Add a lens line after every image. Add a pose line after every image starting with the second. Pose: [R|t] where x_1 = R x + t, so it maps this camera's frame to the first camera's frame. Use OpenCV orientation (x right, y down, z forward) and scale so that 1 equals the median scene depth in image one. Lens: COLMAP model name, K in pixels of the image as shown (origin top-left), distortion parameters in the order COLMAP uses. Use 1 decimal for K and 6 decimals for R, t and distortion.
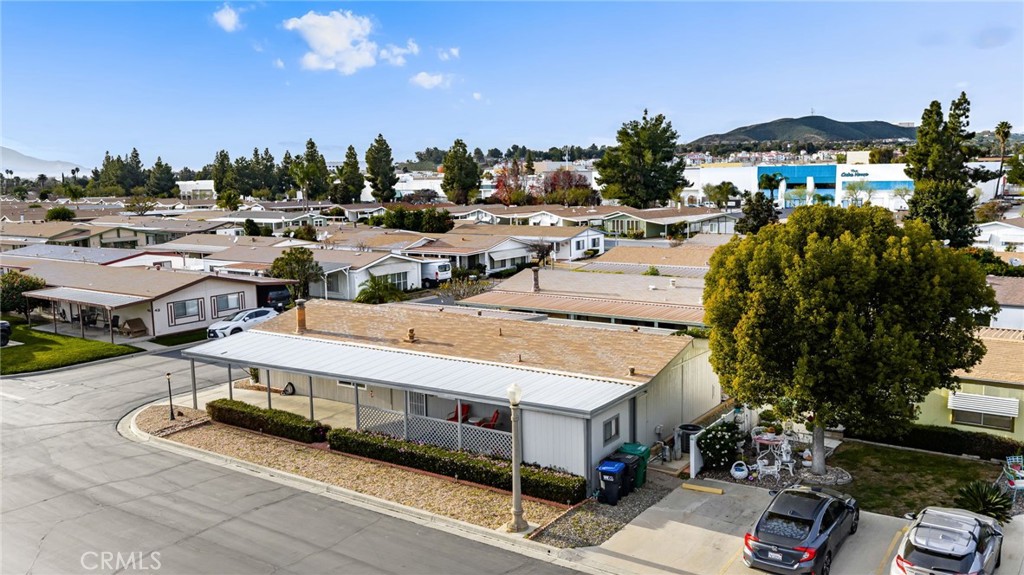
lens RADIAL K [[839.0, 0, 511.4], [0, 839.0, 287.2], [0, 0, 1]] dist [0.018940, -0.016704]
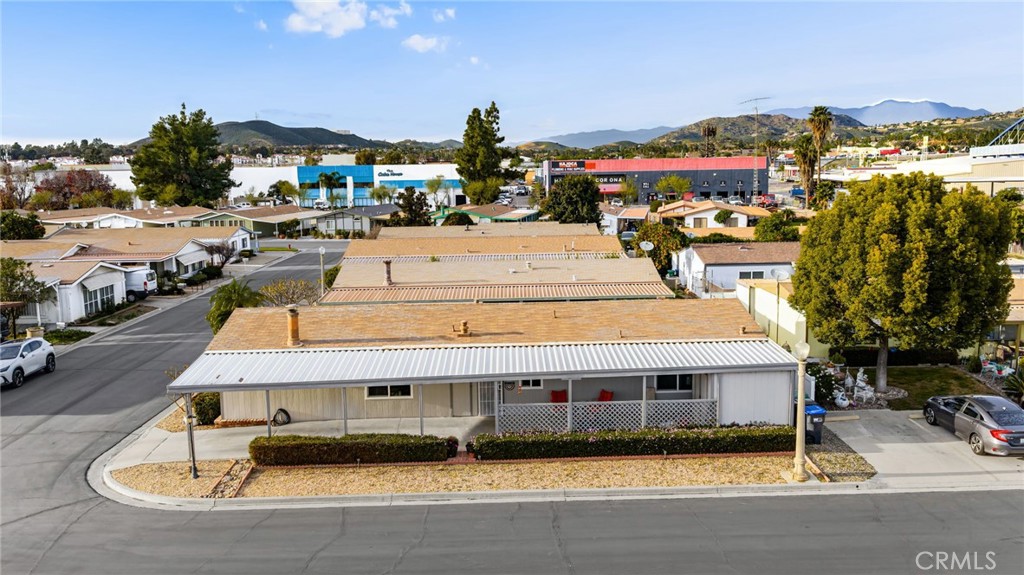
lens RADIAL K [[839.0, 0, 511.8], [0, 839.0, 288.1], [0, 0, 1]] dist [0.018940, -0.016704]
pose [[0.808285, -0.079174, 0.583444, -0.544671], [0.081002, 0.996449, 0.023002, -0.002517], [-0.583193, 0.028668, 0.811828, 0.212723]]
